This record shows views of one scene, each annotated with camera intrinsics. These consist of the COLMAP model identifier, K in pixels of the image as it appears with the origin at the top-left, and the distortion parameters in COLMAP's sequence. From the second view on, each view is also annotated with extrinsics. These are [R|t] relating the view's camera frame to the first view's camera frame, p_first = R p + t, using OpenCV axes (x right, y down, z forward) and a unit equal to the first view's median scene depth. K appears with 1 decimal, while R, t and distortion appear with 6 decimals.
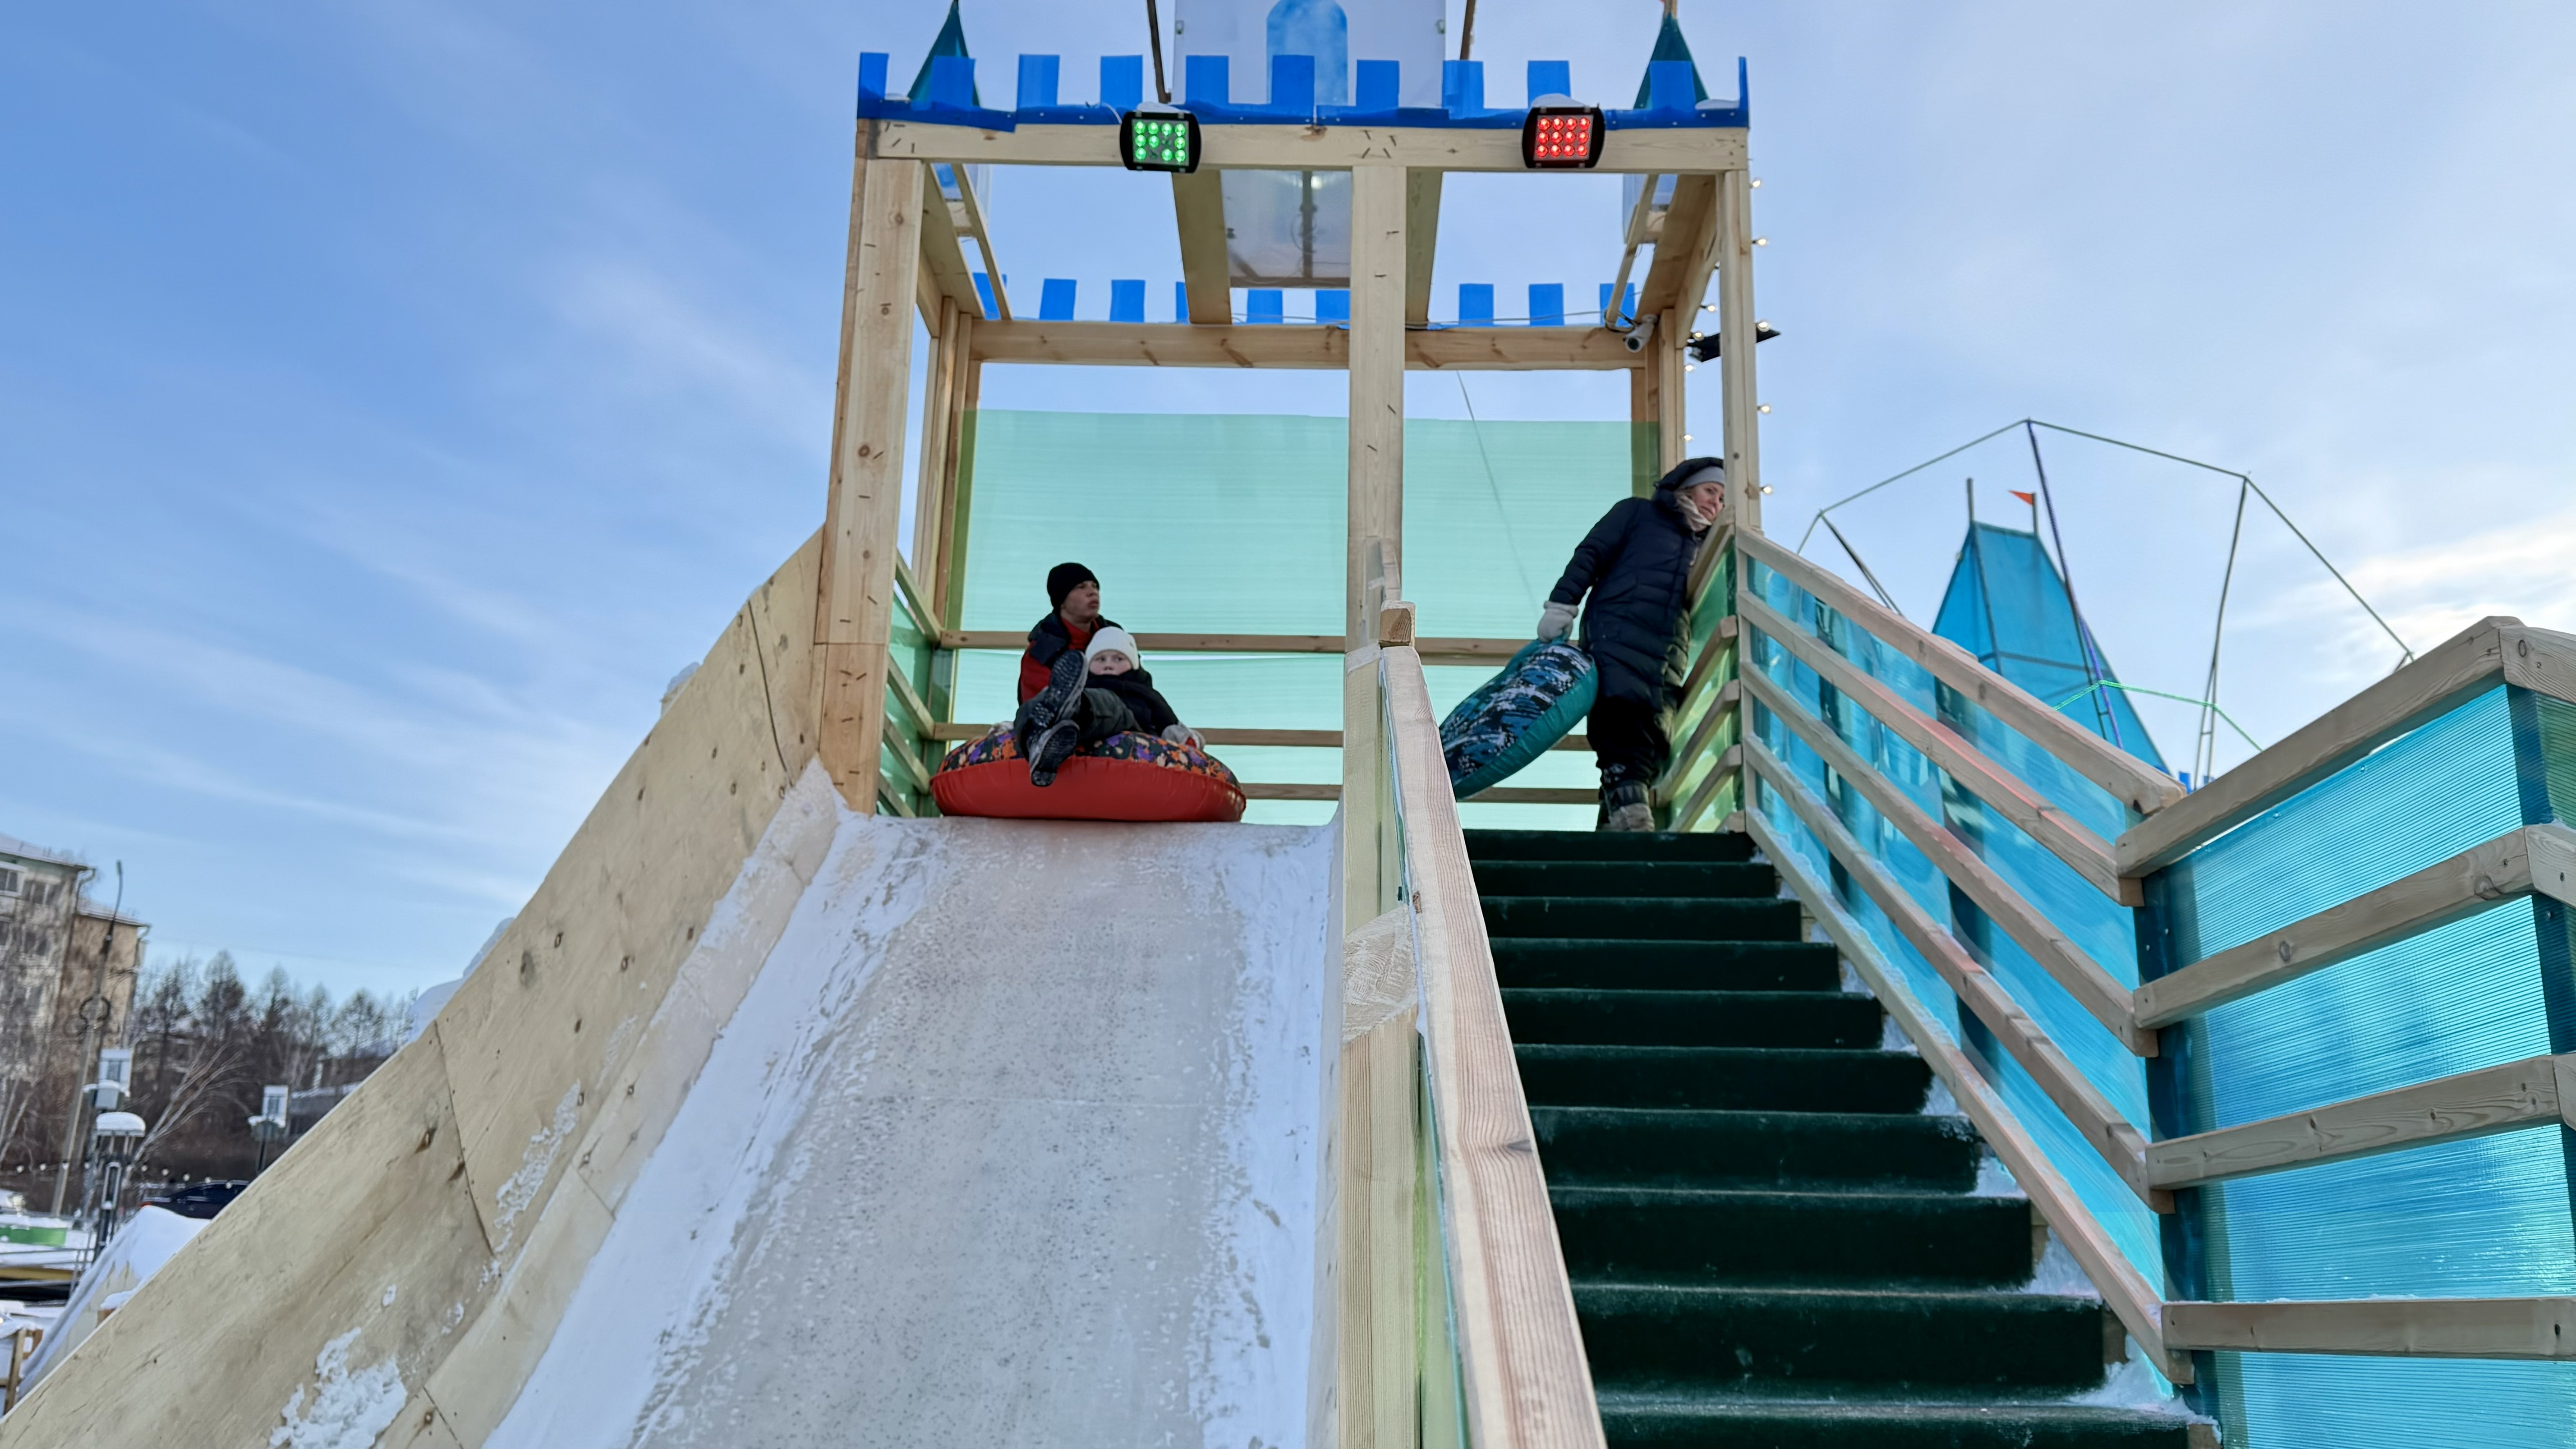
lens RADIAL K [[2062.0, 0, 1290.0], [0, 2062.0, 777.6], [0, 0, 1]] dist [0.051434, 0.000328]
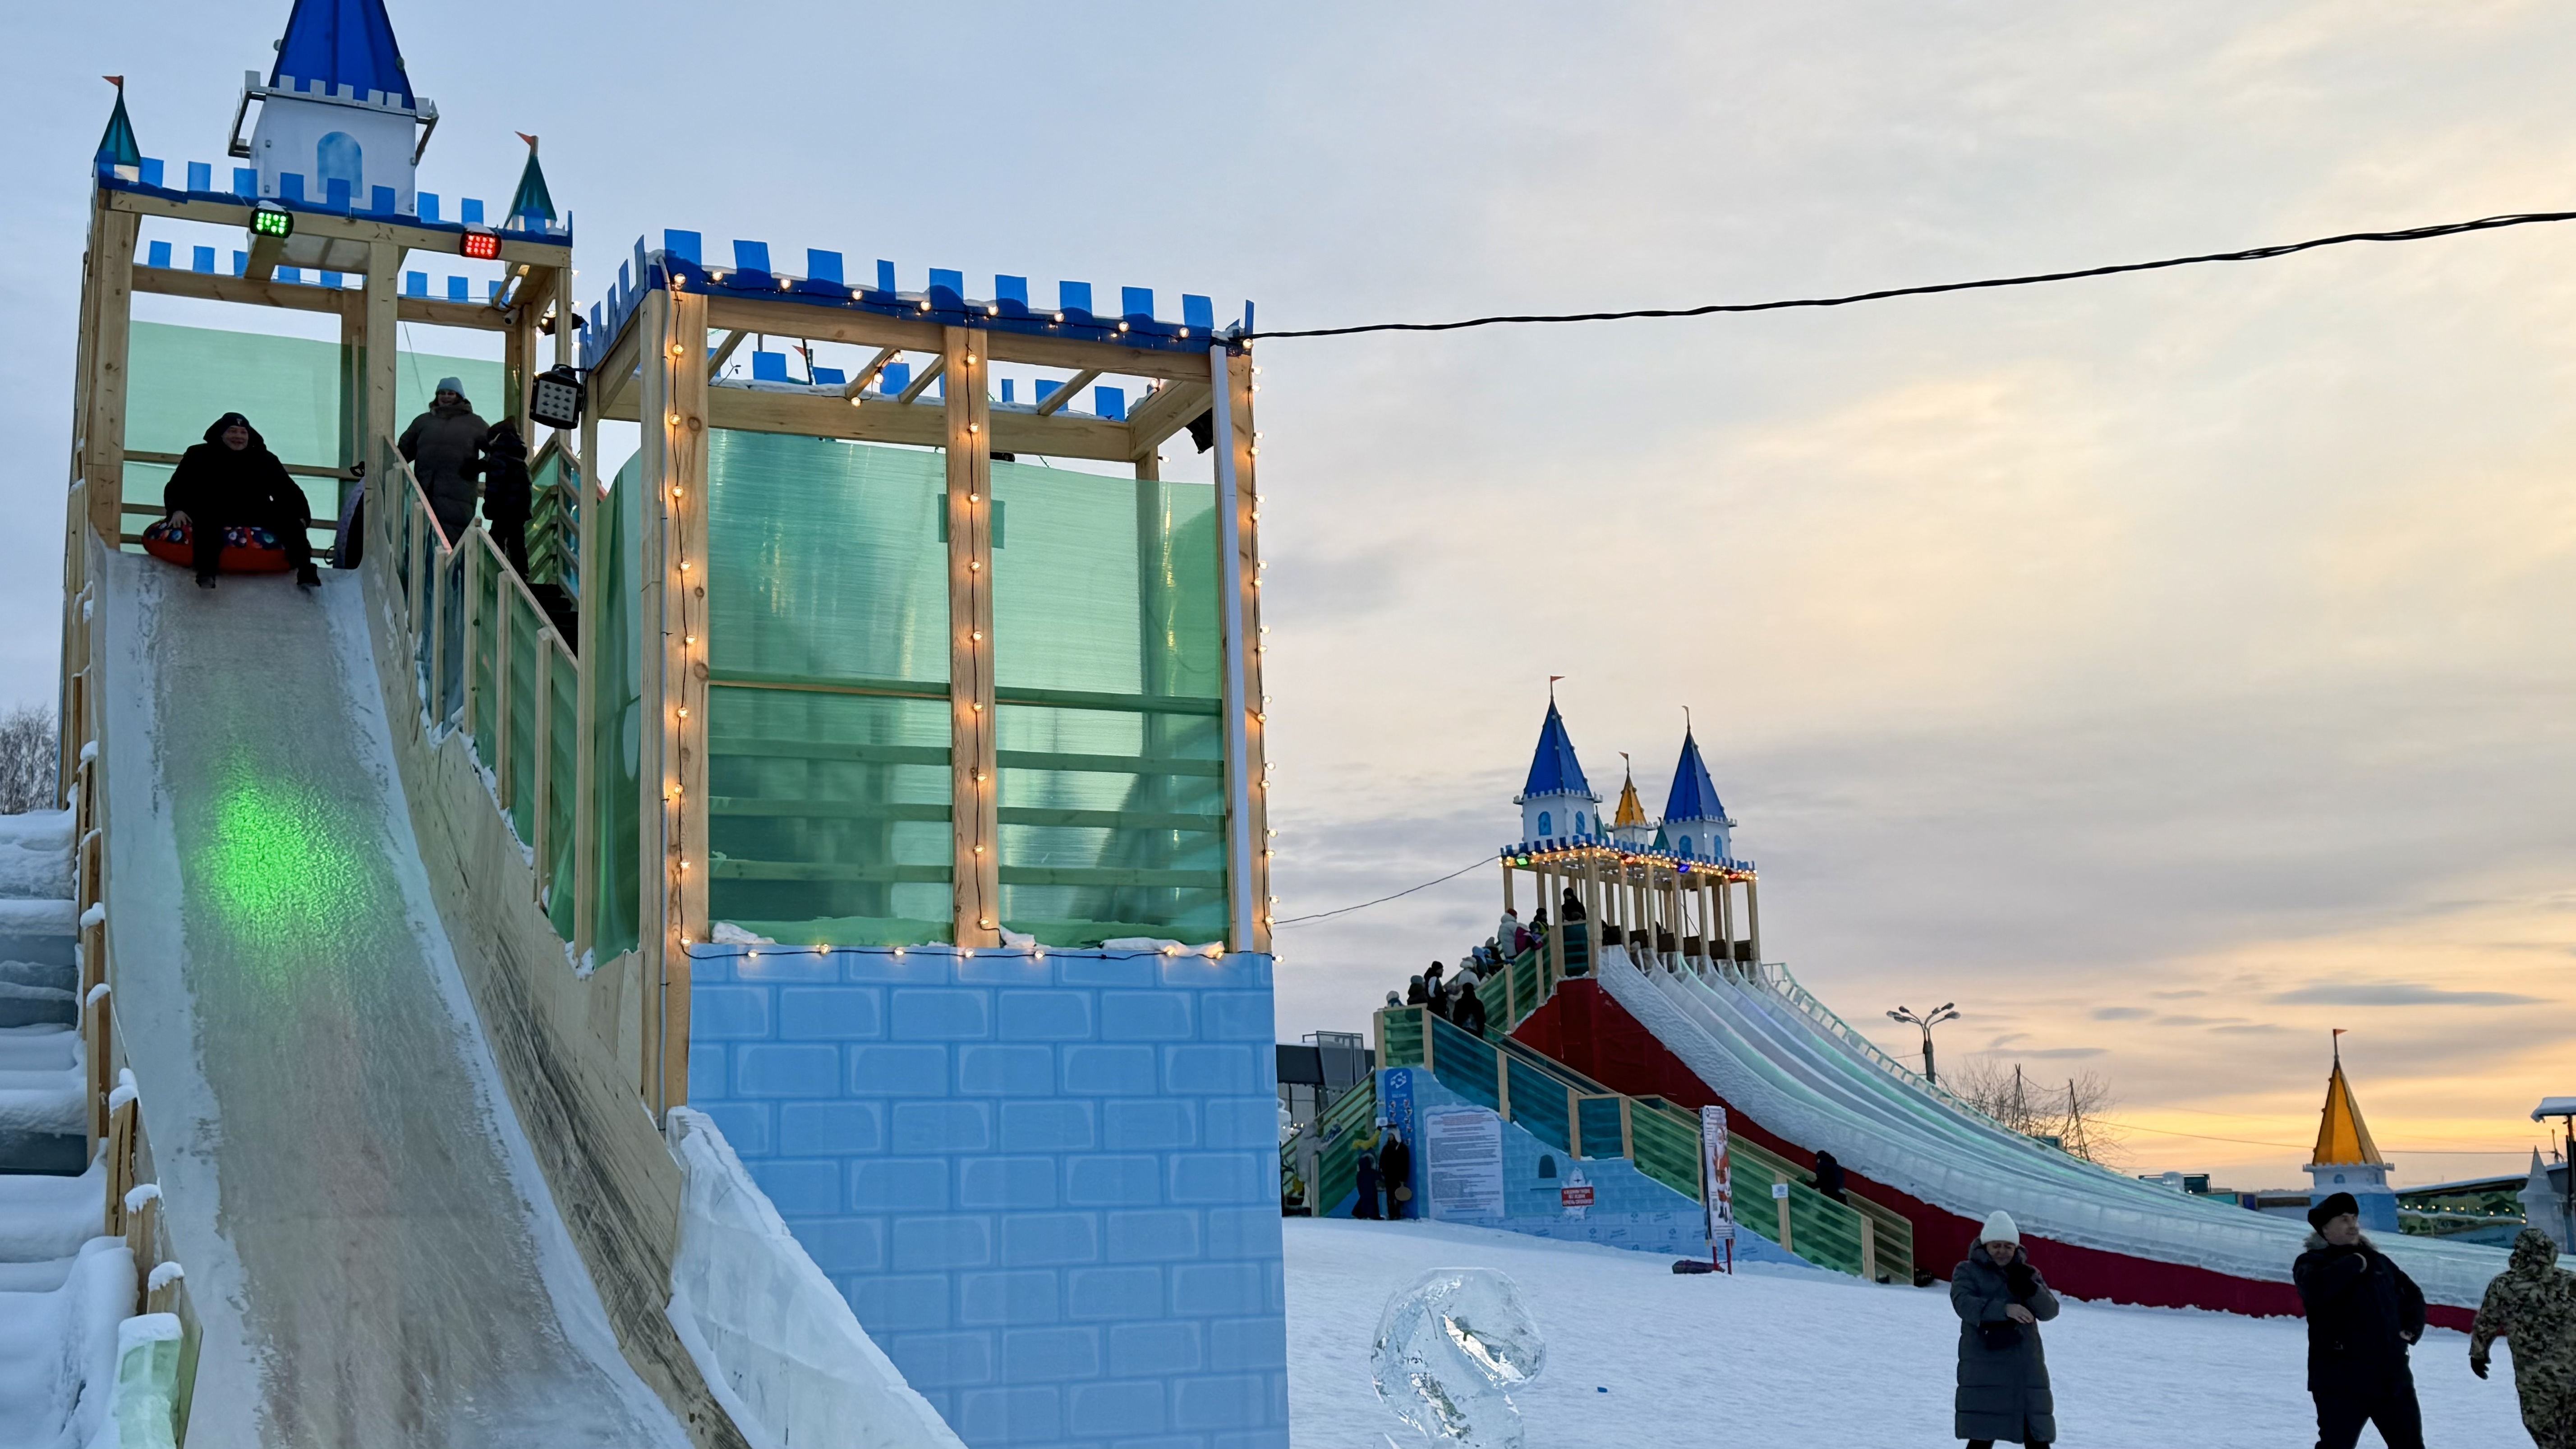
lens RADIAL K [[2819.3, 0, 1288.0], [0, 2819.3, 724.5], [0, 0, 1]] dist [0.216536, -0.478375]
pose [[0.895580, 0.032702, 0.443698, -0.368843], [-0.056577, 0.997569, 0.040673, 0.006848], [-0.441289, -0.061529, 0.895253, -1.790929]]
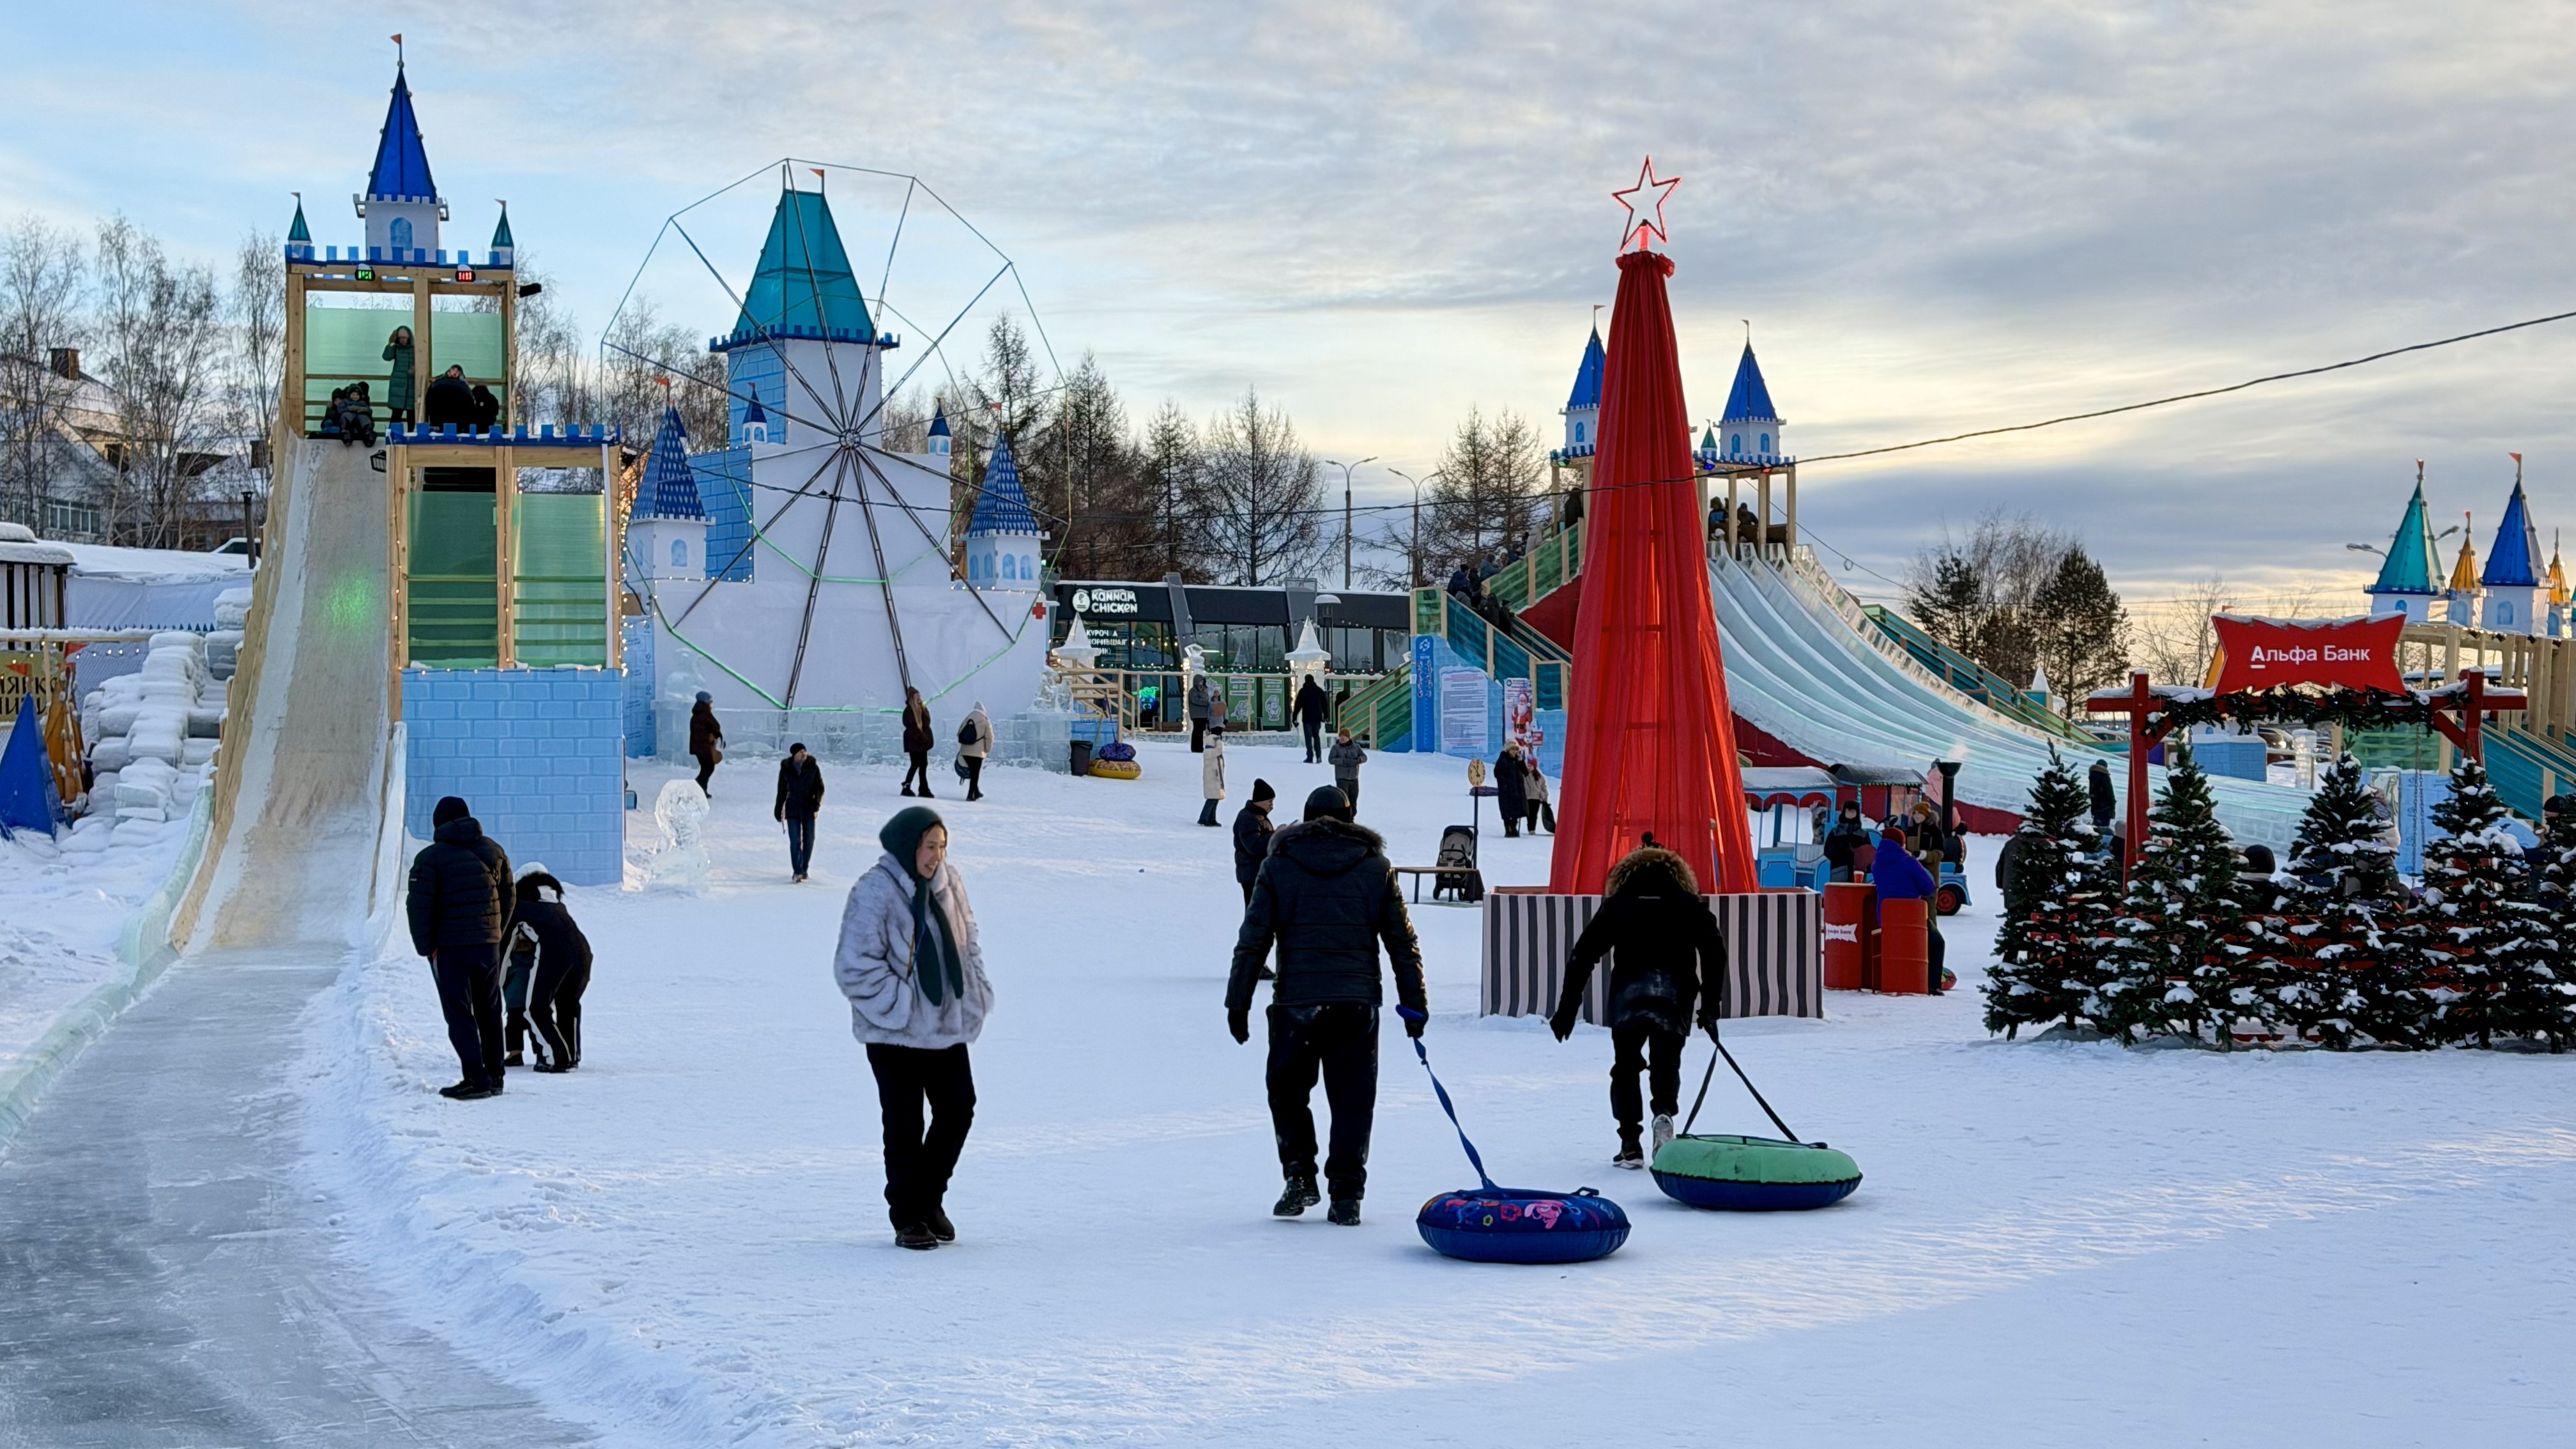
lens RADIAL K [[3590.1, 0, 1288.0], [0, 3590.1, 724.5], [0, 0, 1]] dist [0.173889, 0.022121]
pose [[0.975328, -0.023317, 0.219526, 0.110446], [-0.026189, 0.975164, 0.219929, -0.997789], [-0.219202, -0.220252, 0.950494, -6.049571]]
